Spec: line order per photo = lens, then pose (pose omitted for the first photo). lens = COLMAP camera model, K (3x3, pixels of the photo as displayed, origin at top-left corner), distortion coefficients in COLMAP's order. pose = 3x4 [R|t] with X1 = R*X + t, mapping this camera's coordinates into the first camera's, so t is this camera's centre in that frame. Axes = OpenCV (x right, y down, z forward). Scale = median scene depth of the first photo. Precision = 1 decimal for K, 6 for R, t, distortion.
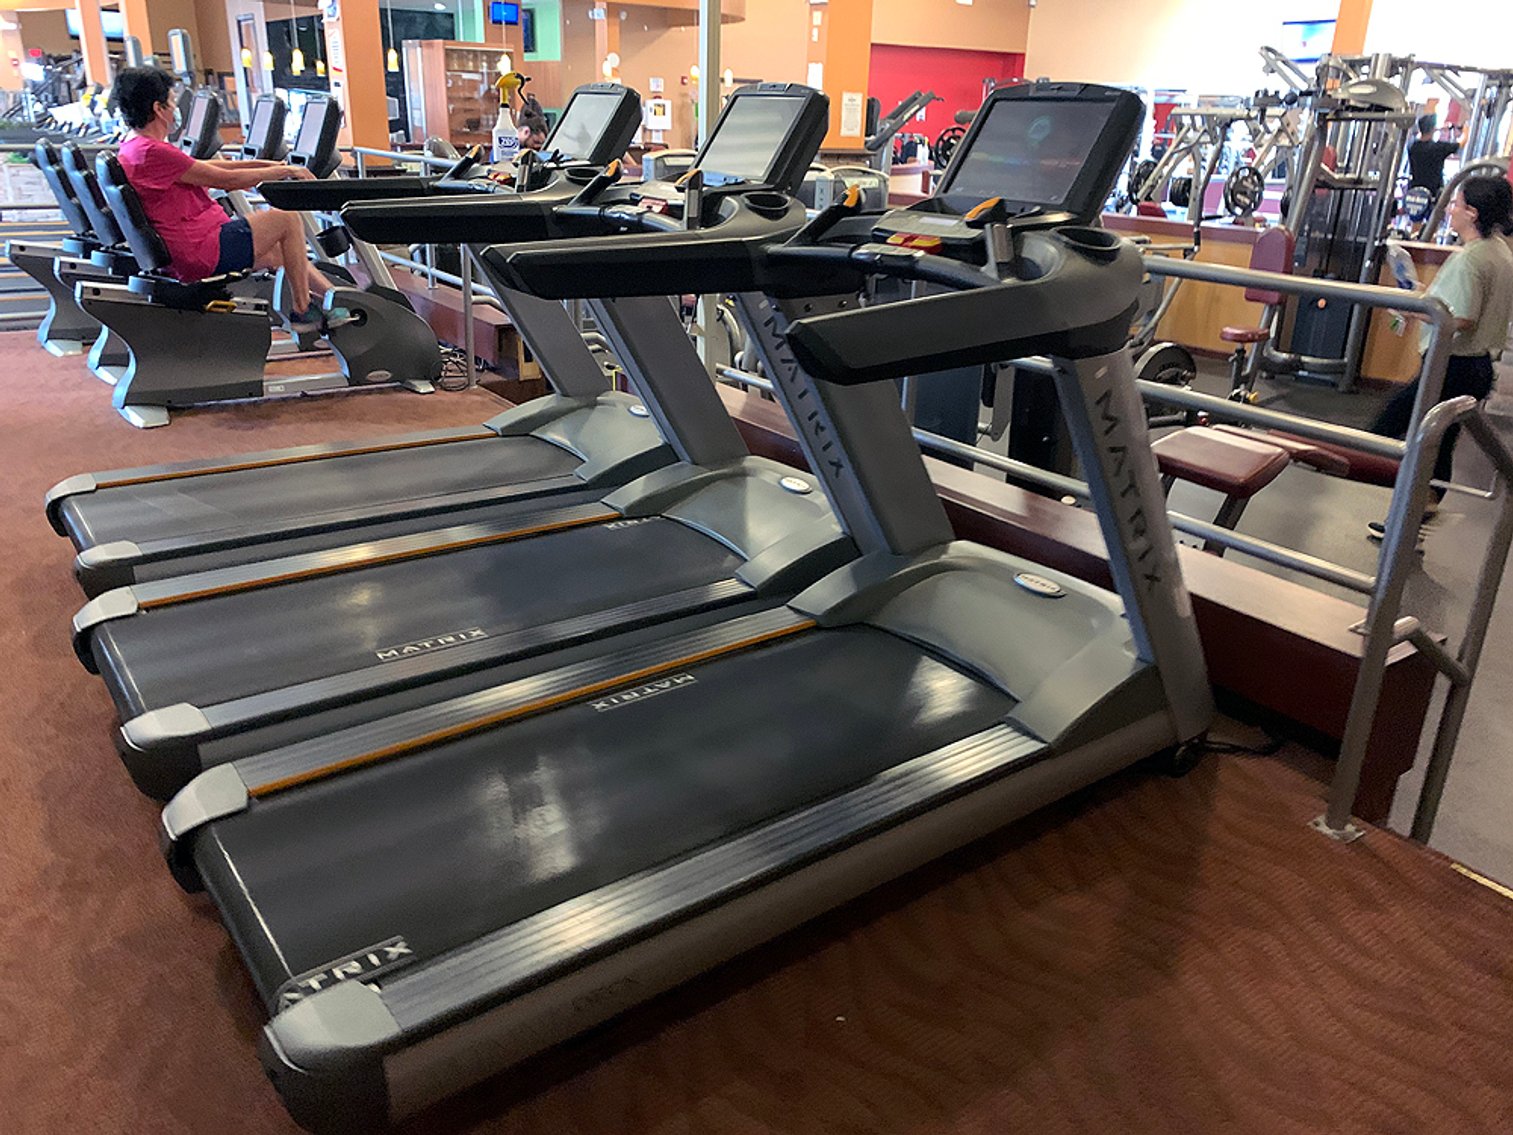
lens RADIAL K [[1168.1, 0, 749.6], [0, 1168.1, 560.5], [0, 0, 1]] dist [0.007149, -0.003214]
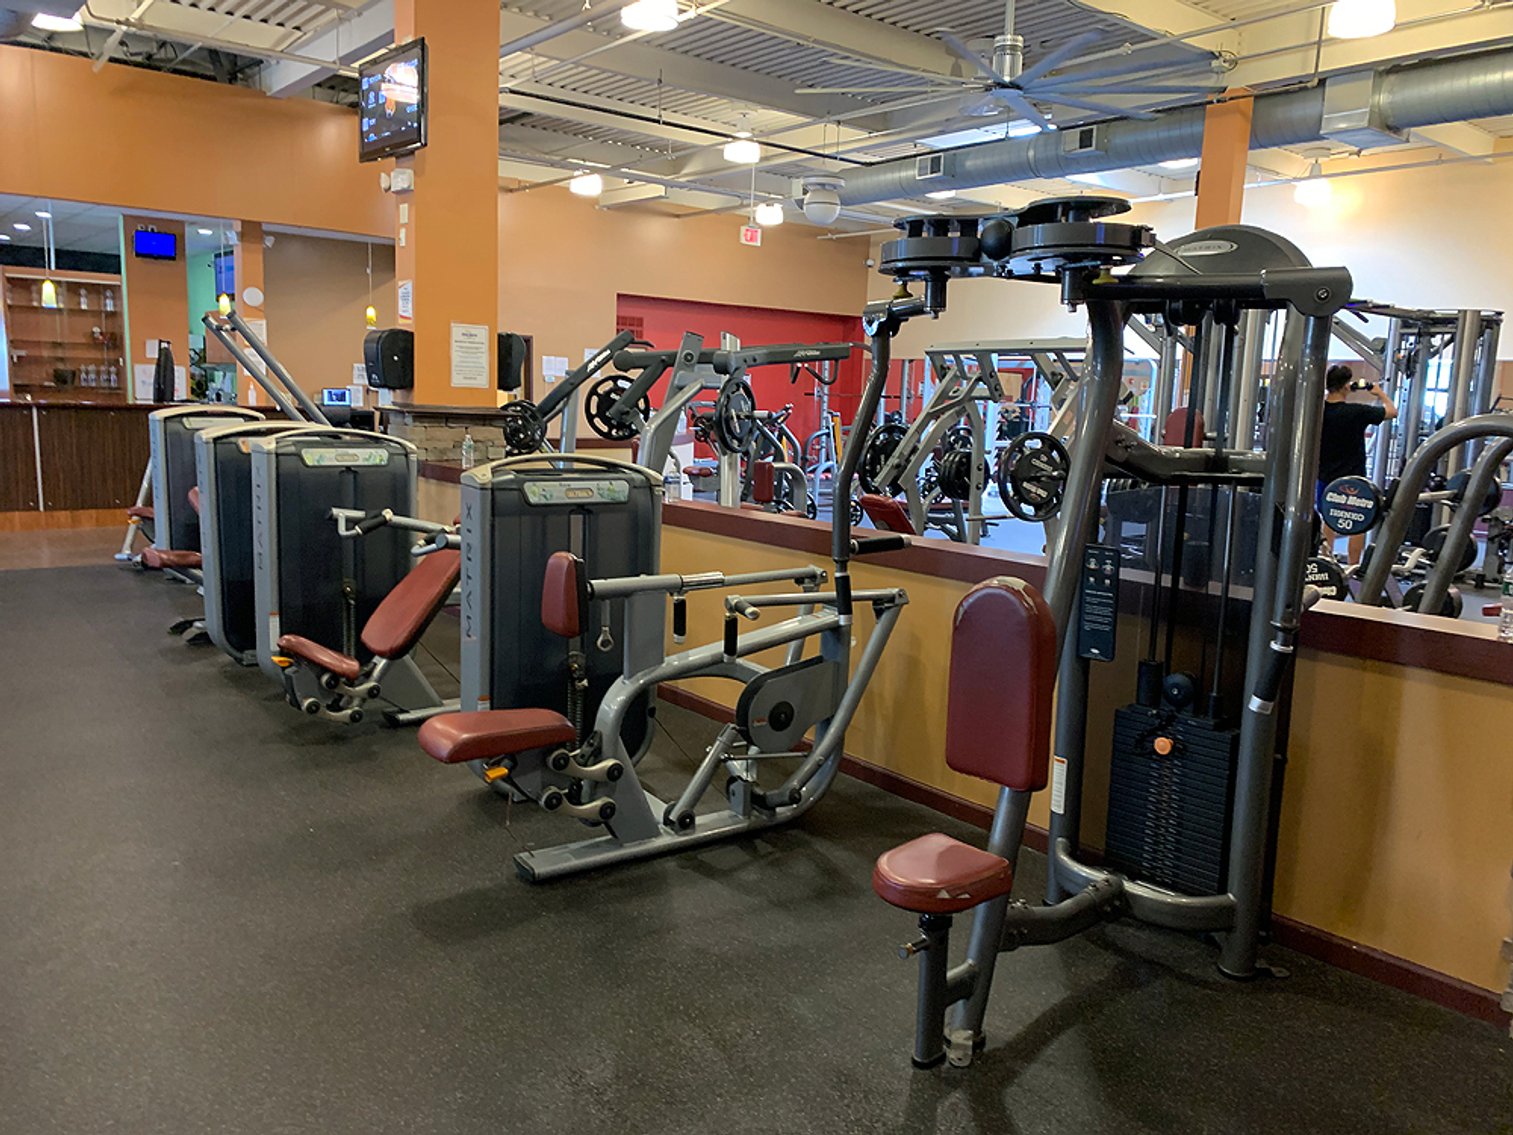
lens RADIAL K [[1168.1, 0, 762.9], [0, 1168.1, 574.1], [0, 0, 1]] dist [0.007149, -0.003214]
pose [[0.997953, -0.000190, 0.063946, 0.254427], [0.013656, 0.977561, -0.210211, -0.153153], [-0.062471, 0.210654, 0.975563, 0.469659]]
